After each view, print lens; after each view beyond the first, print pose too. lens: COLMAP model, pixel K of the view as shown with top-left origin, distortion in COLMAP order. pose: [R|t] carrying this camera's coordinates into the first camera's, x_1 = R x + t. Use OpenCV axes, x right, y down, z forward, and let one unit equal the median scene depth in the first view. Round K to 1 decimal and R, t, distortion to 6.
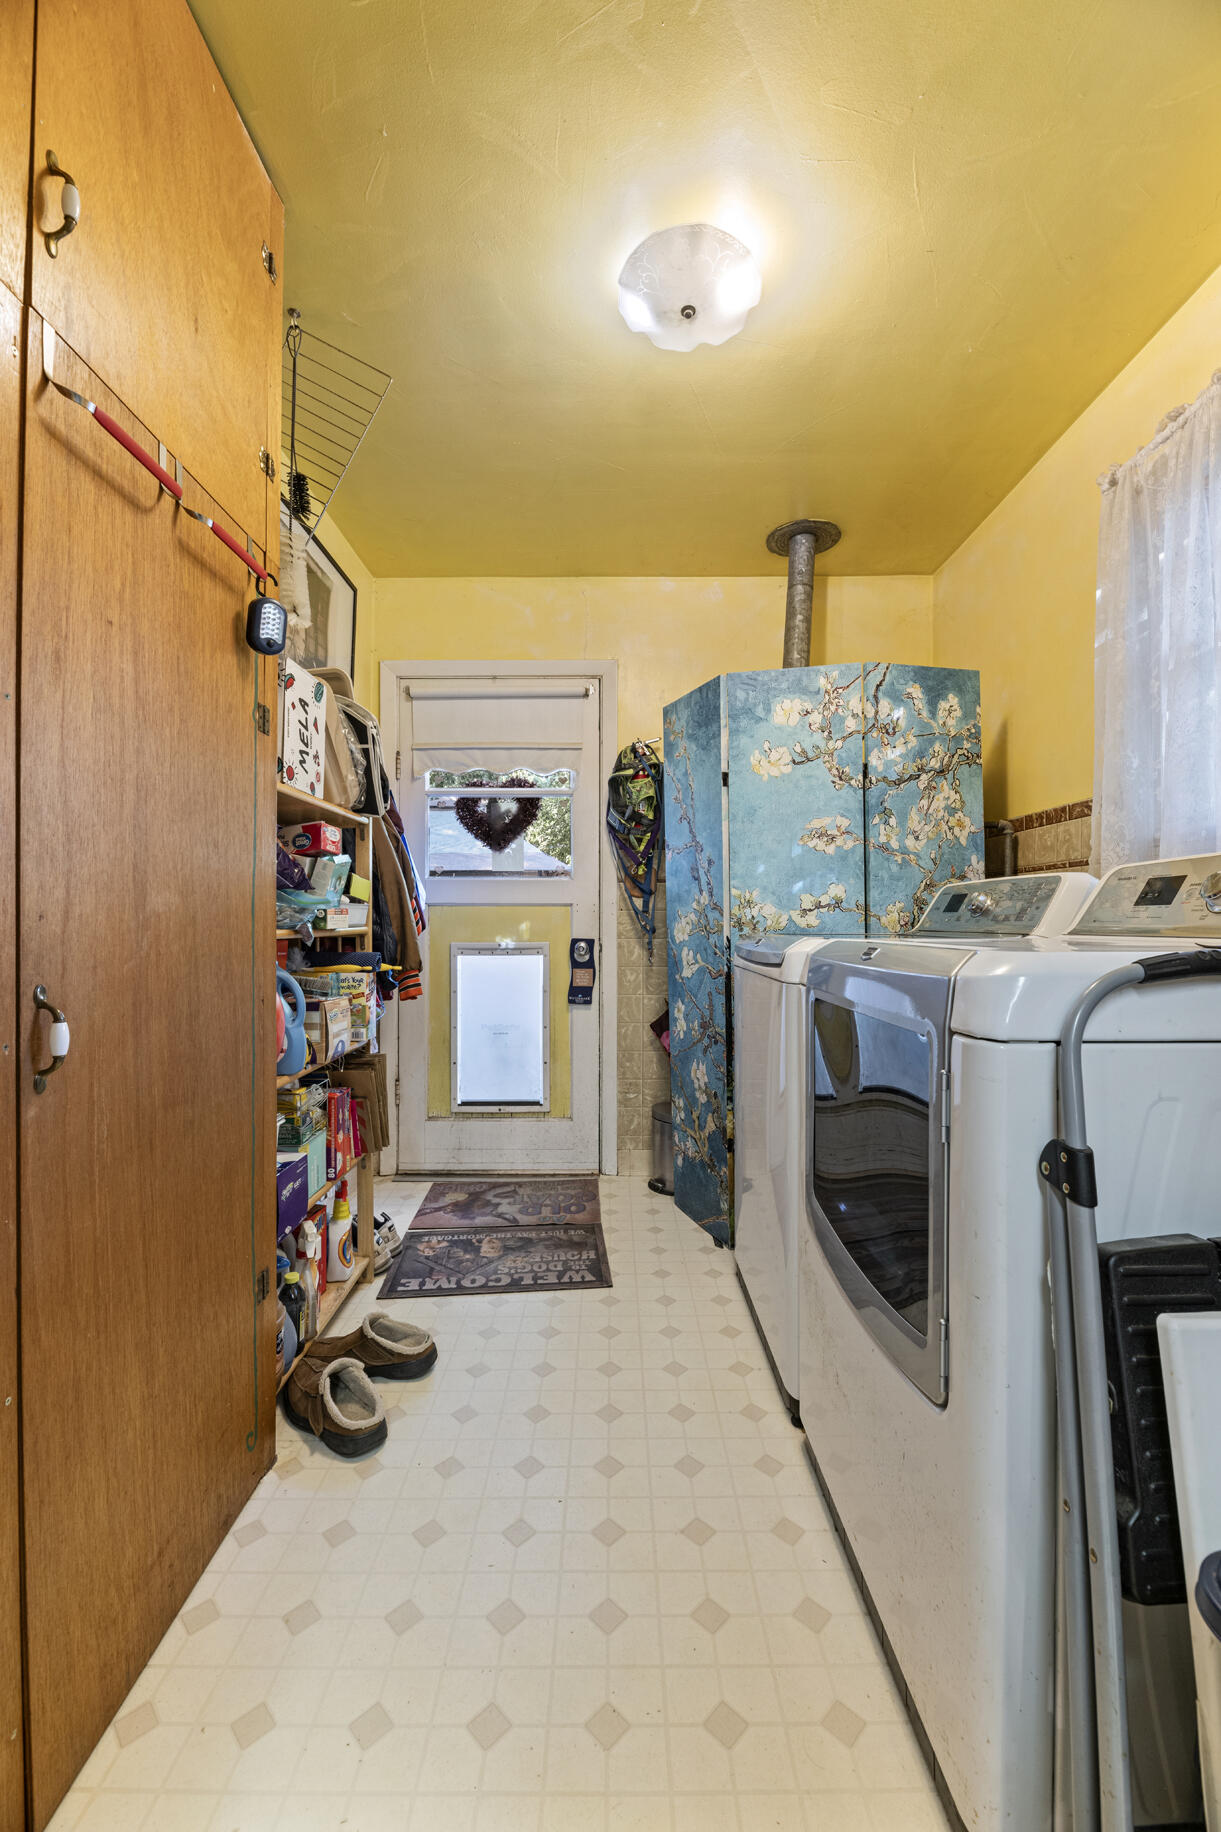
lens RADIAL K [[736.8, 0, 610.5], [0, 736.8, 916.0], [0, 0, 1]] dist [0.000938, -0.005605]
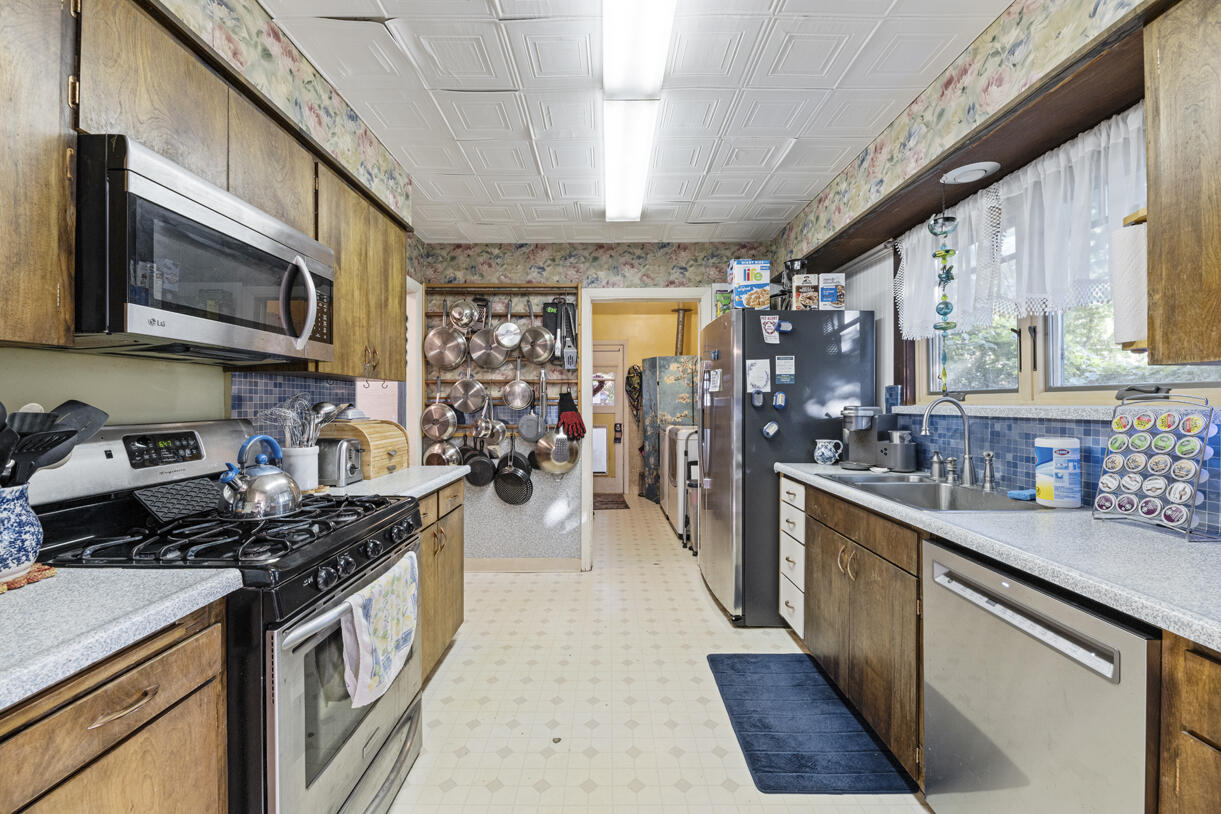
lens RADIAL K [[494.9, 0, 613.3], [0, 494.9, 397.6], [0, 0, 1]] dist [0.000500, 0.000274]
pose [[0.999898, -0.001719, 0.014157, -0.097578], [0.001738, 0.999998, -0.001288, -0.088627], [-0.014154, 0.001312, 0.999899, -1.327413]]
